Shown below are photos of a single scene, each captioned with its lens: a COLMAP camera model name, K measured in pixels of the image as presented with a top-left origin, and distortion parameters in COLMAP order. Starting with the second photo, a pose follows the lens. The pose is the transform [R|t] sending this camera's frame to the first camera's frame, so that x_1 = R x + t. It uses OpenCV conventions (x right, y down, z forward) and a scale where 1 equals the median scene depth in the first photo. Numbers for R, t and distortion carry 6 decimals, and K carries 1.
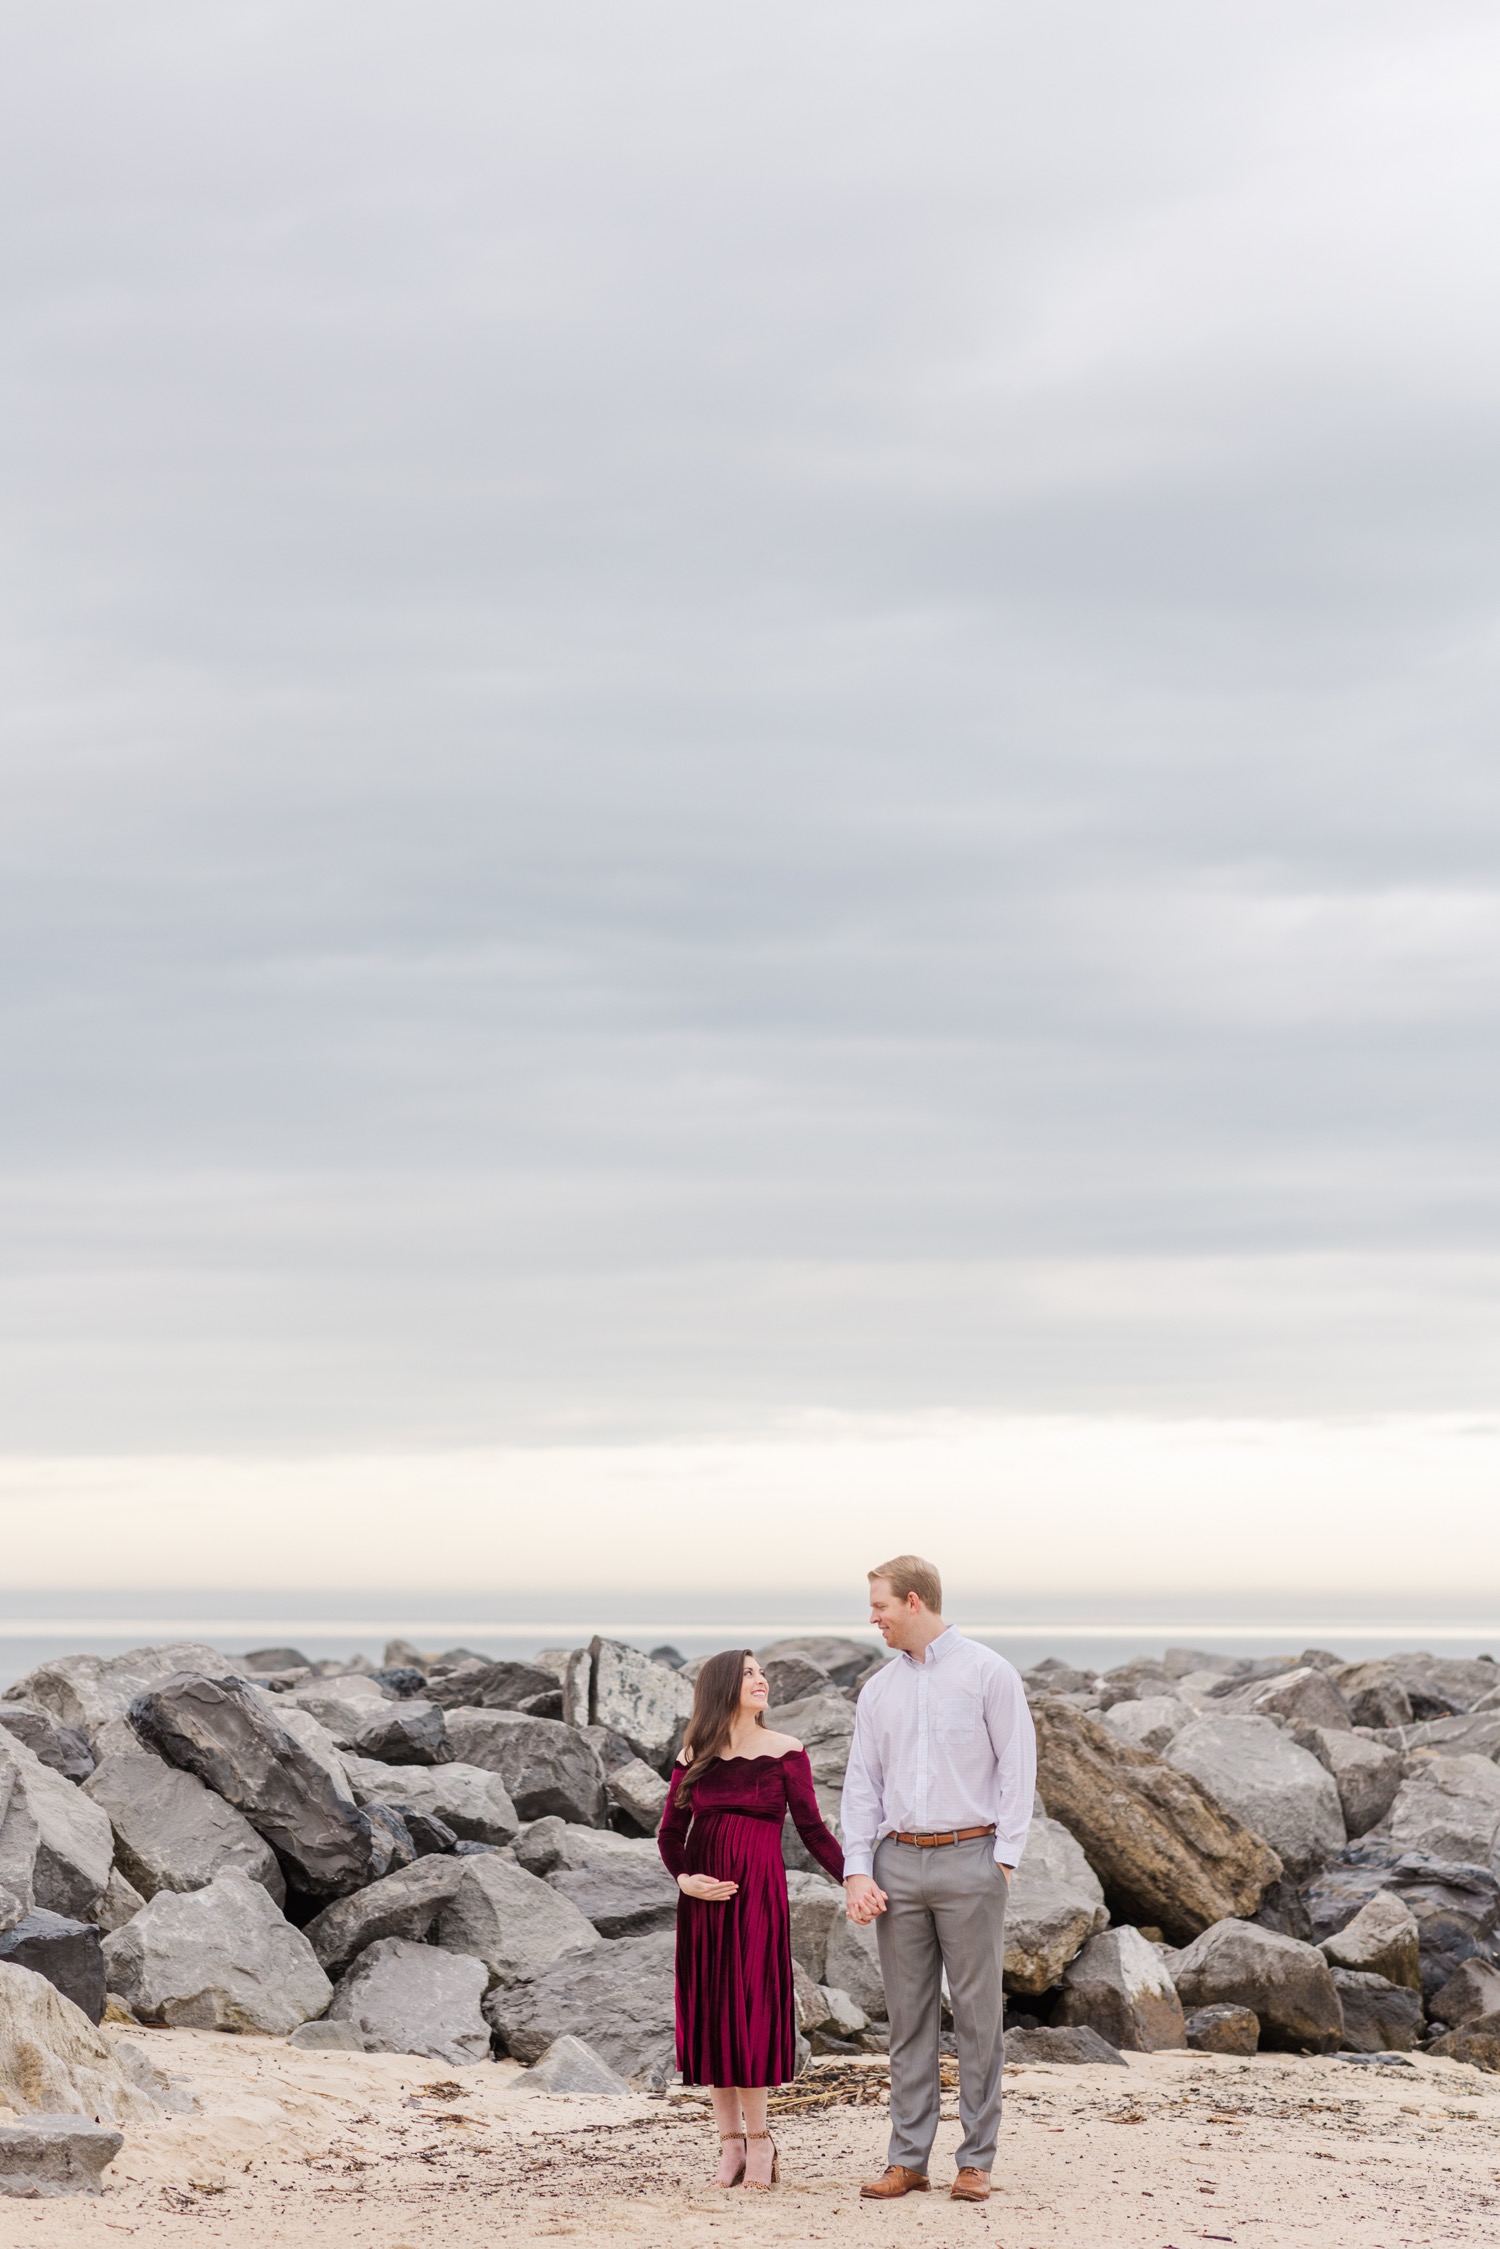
lens RADIAL K [[5322.4, 0, 750.0], [0, 5322.4, 1124.5], [0, 0, 1]] dist [0.070591, 0.190380]
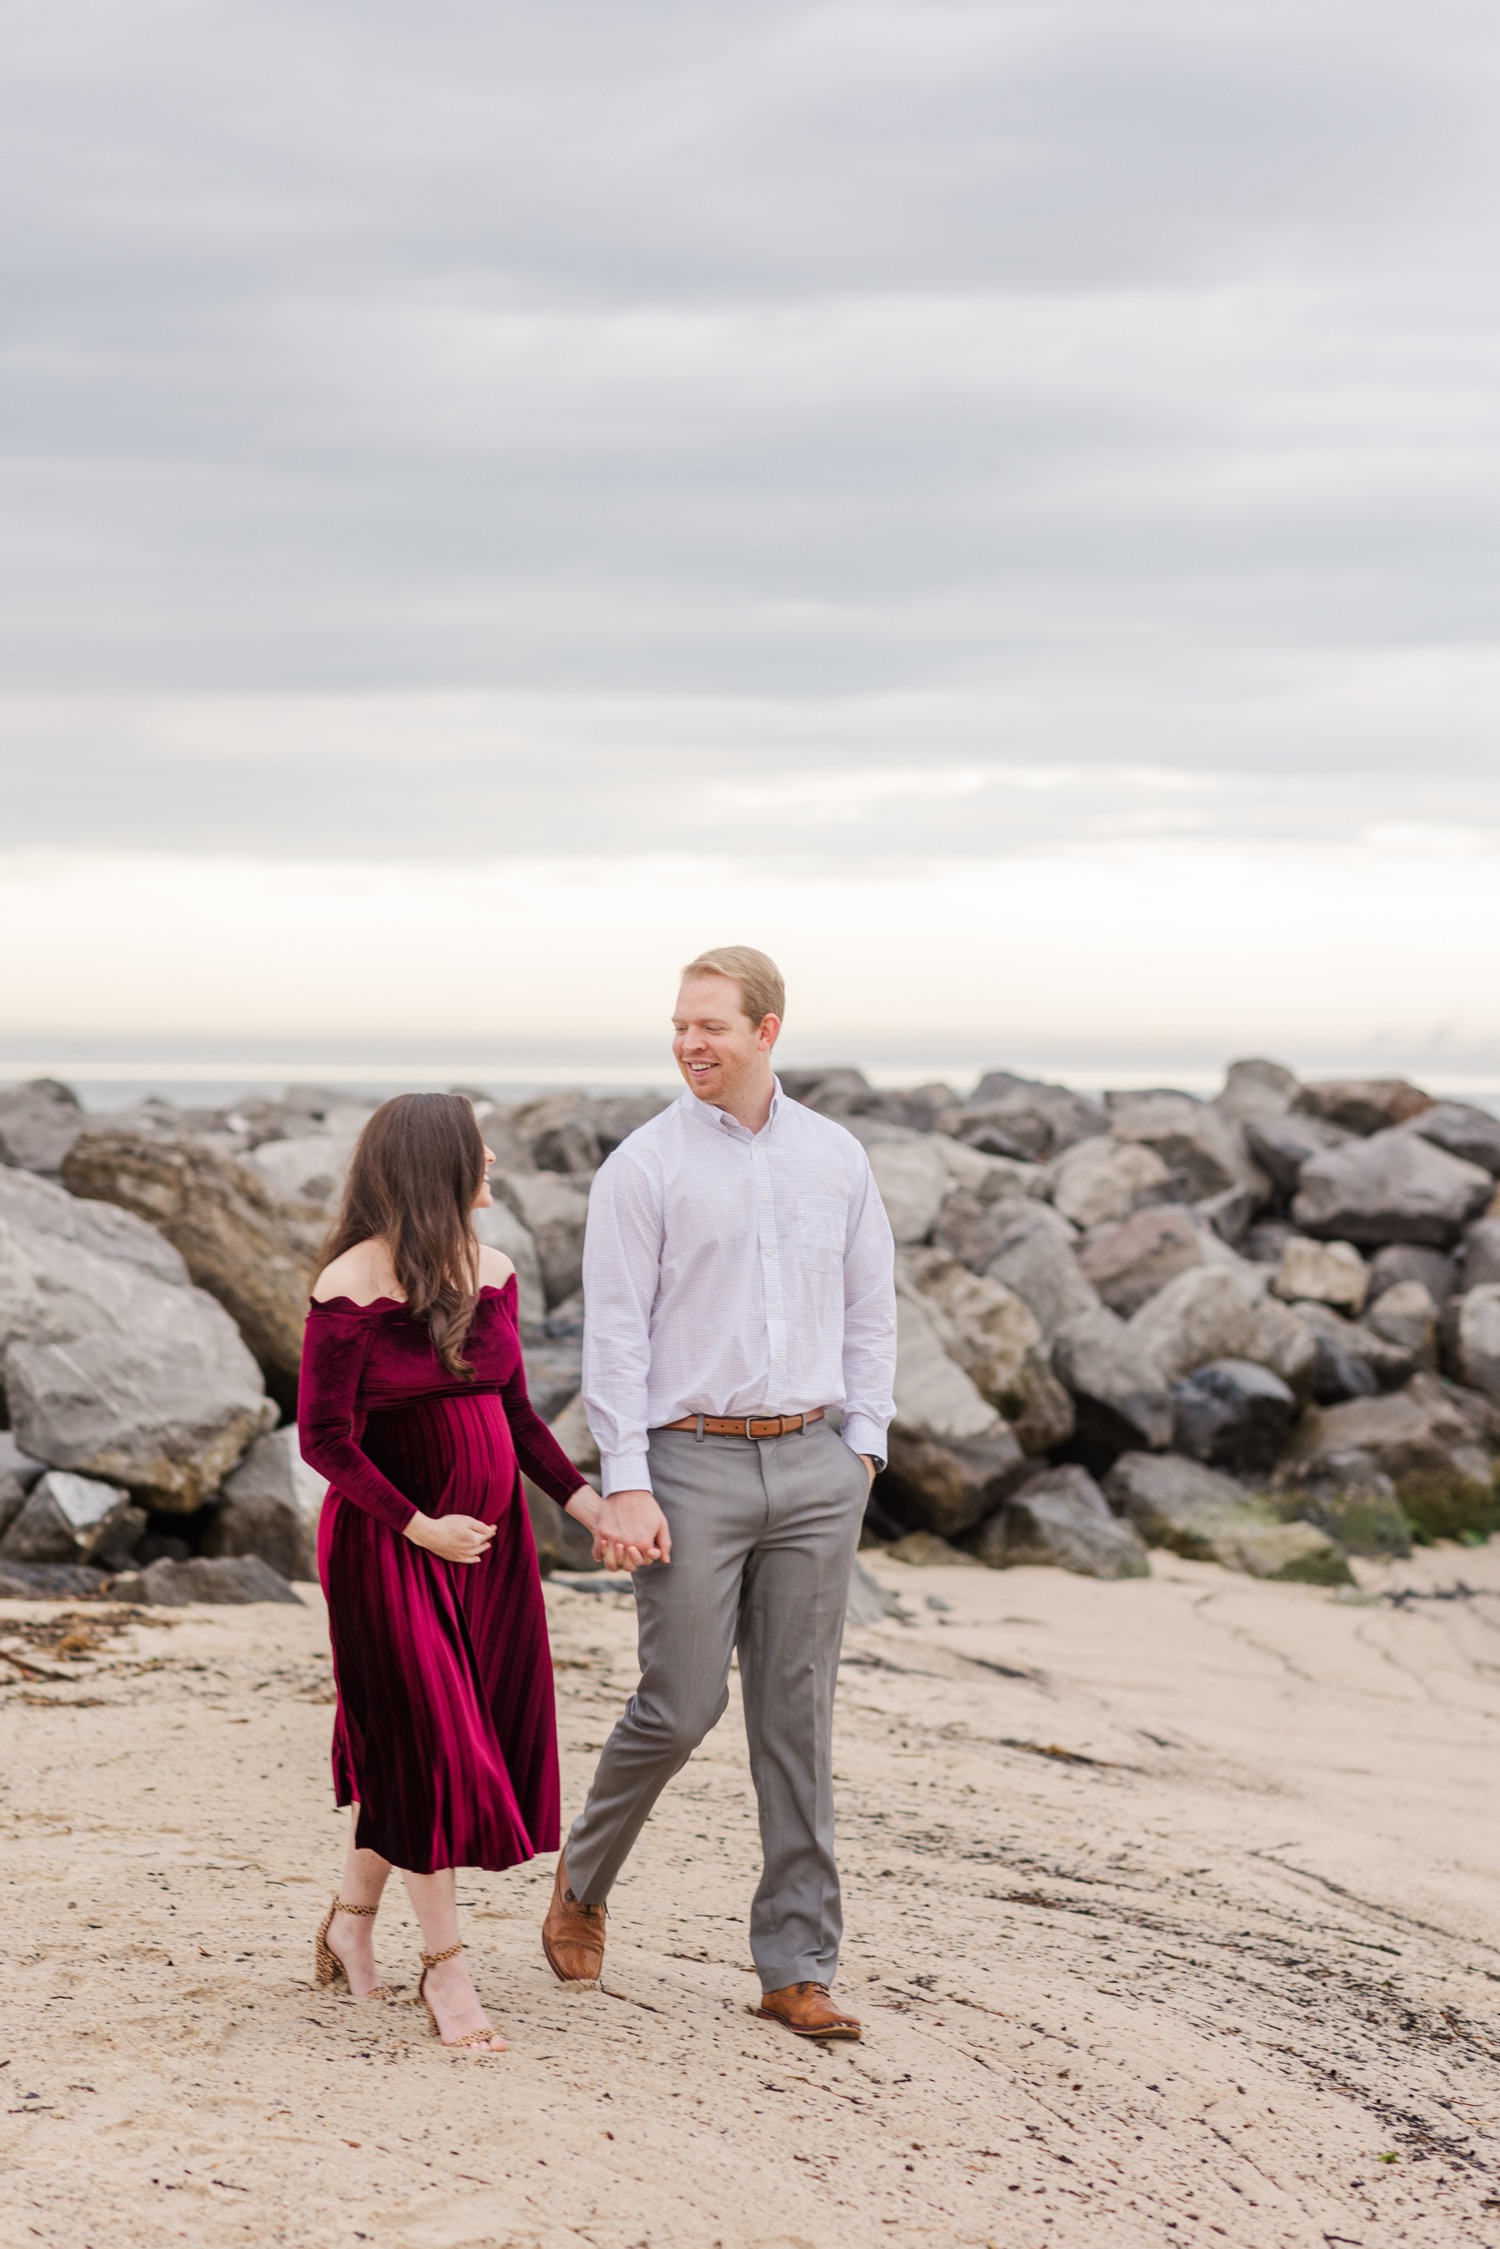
lens RADIAL K [[5322.4, 0, 750.0], [0, 5322.4, 1124.5], [0, 0, 1]] dist [0.070591, 0.190380]
pose [[0.984714, 0.002643, 0.174161, -0.001412], [-0.020837, 0.994492, 0.102720, 0.024058], [-0.172931, -0.104779, 0.979345, 0.226817]]
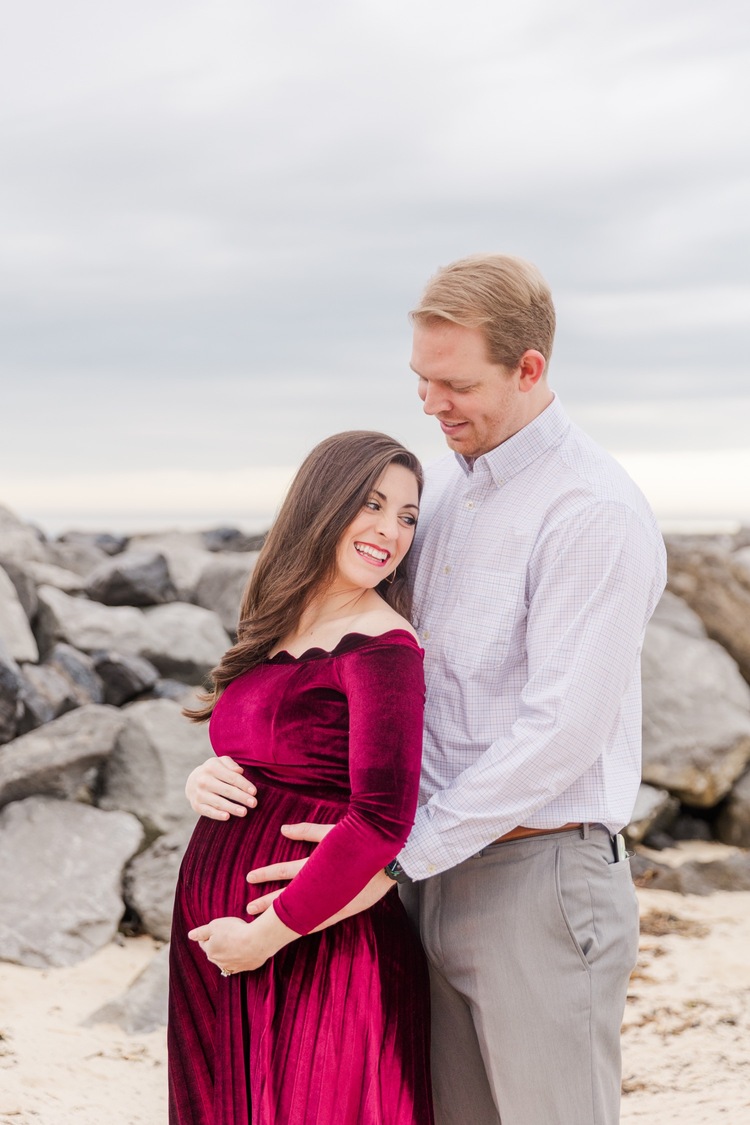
lens RADIAL K [[1896.2, 0, 375.0], [0, 1896.2, 562.5], [0, 0, 1]] dist [-0.026532, -0.082925]
pose [[0.995732, -0.000103, -0.092286, 0.021342], [0.010585, 0.993527, 0.113105, 0.067331], [0.091677, -0.113599, 0.989288, 0.618691]]
